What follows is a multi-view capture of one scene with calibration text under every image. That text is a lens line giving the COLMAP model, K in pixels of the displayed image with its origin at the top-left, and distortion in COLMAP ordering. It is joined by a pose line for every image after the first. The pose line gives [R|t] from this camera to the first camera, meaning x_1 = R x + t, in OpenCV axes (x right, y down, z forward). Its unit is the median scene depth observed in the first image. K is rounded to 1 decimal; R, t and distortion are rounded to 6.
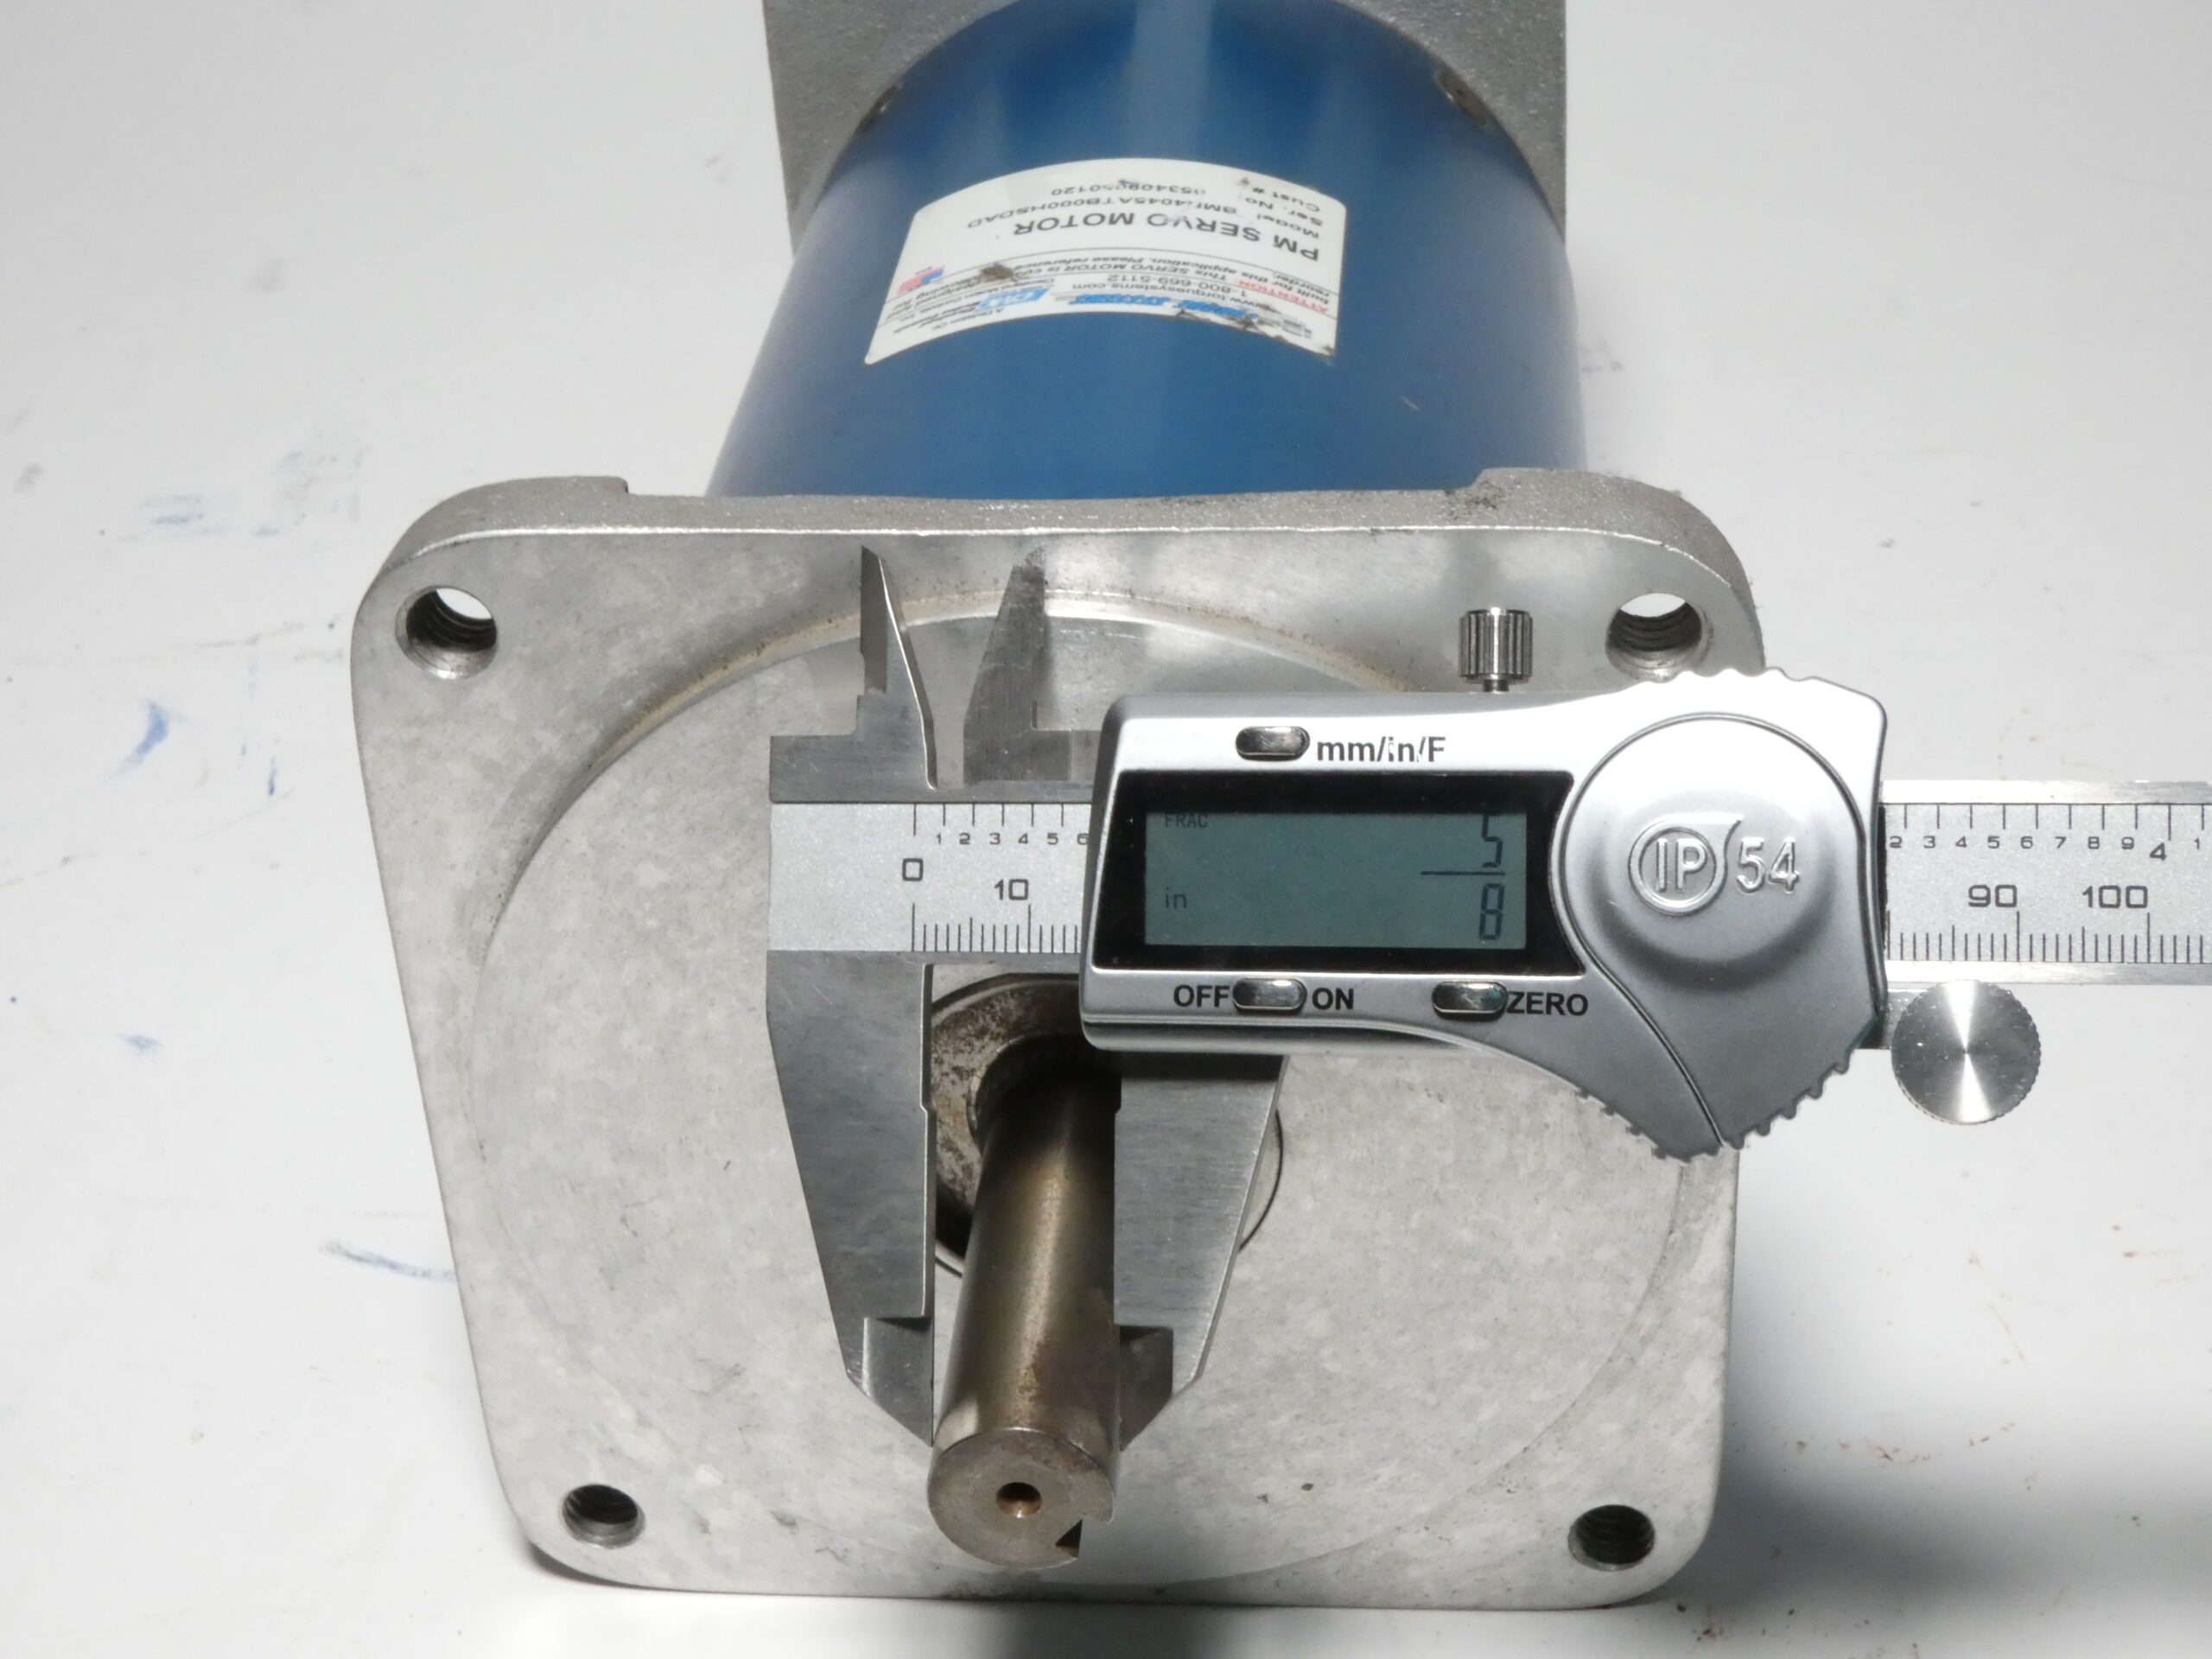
lens RADIAL K [[3529.7, 0, 1106.0], [0, 3529.7, 829.5], [0, 0, 1]] dist [-0.033088, -0.029185]
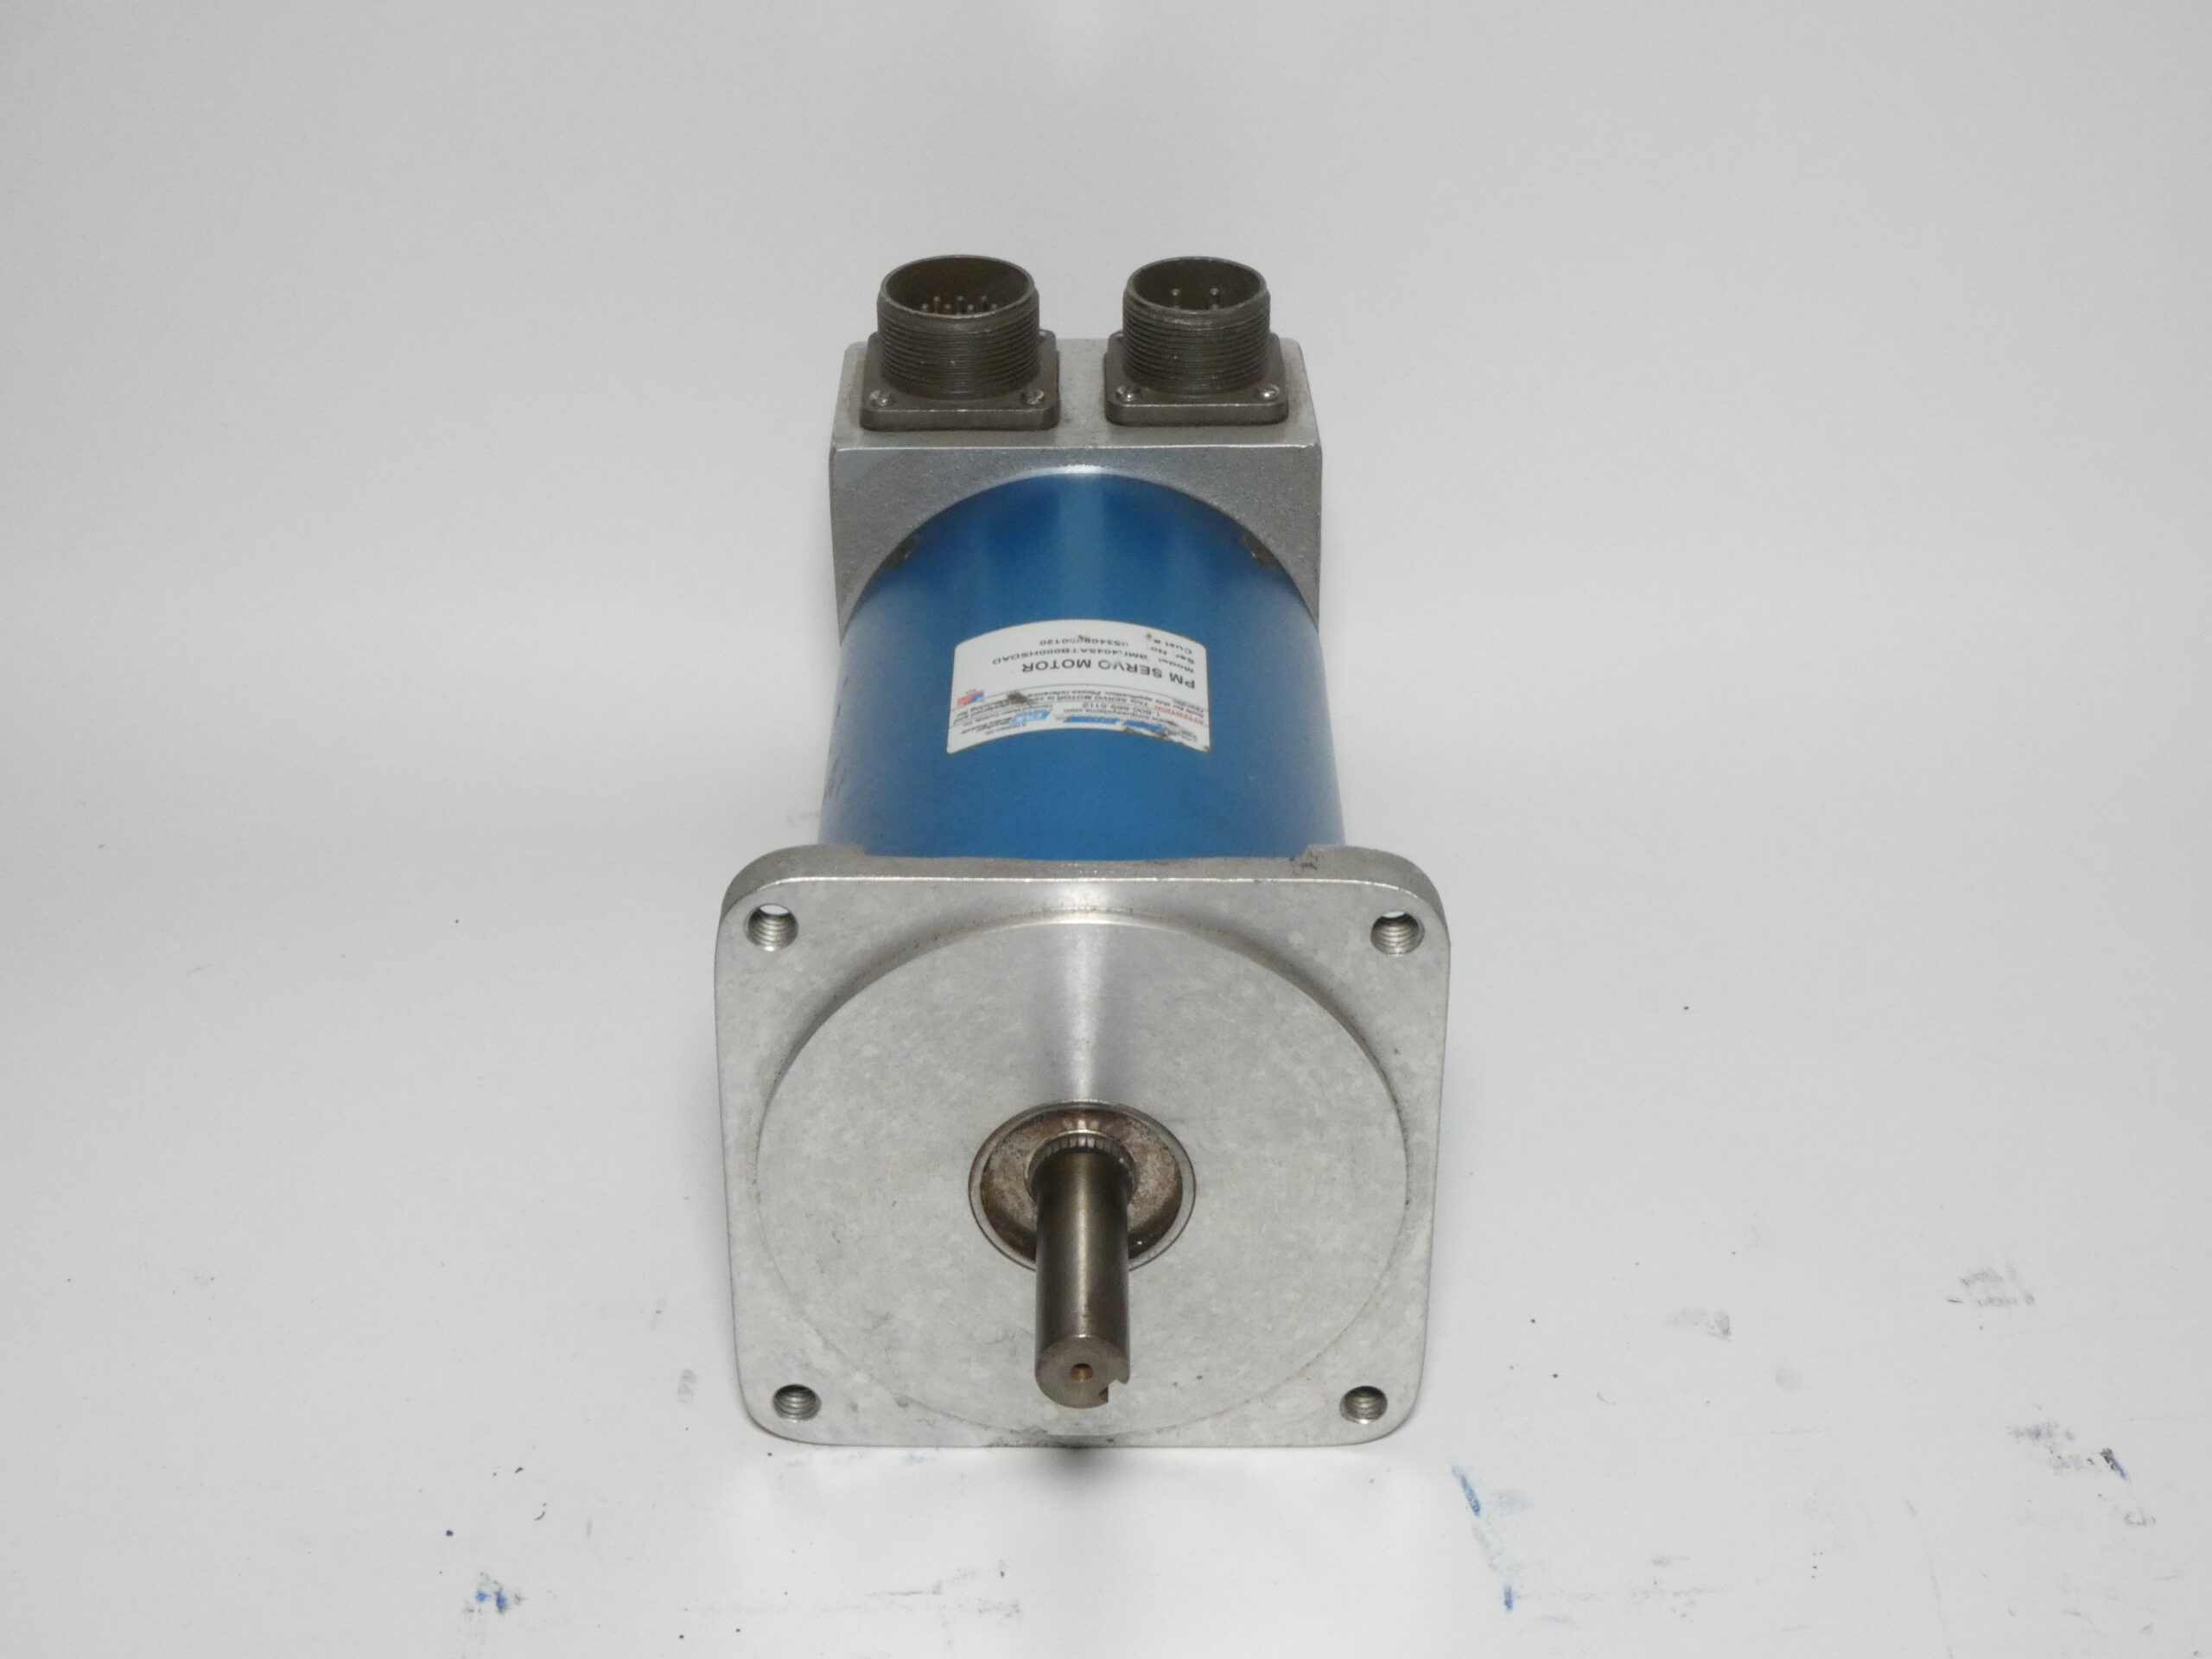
lens RADIAL K [[3477.5, 0, 1056.6], [0, 3477.5, 826.8], [0, 0, 1]] dist [0.025250, -0.021203]
pose [[0.996323, 0.000083, 0.085672, -0.169692], [0.000722, 0.999956, -0.009363, -0.080788], [-0.085669, 0.009390, 0.996279, -0.783992]]
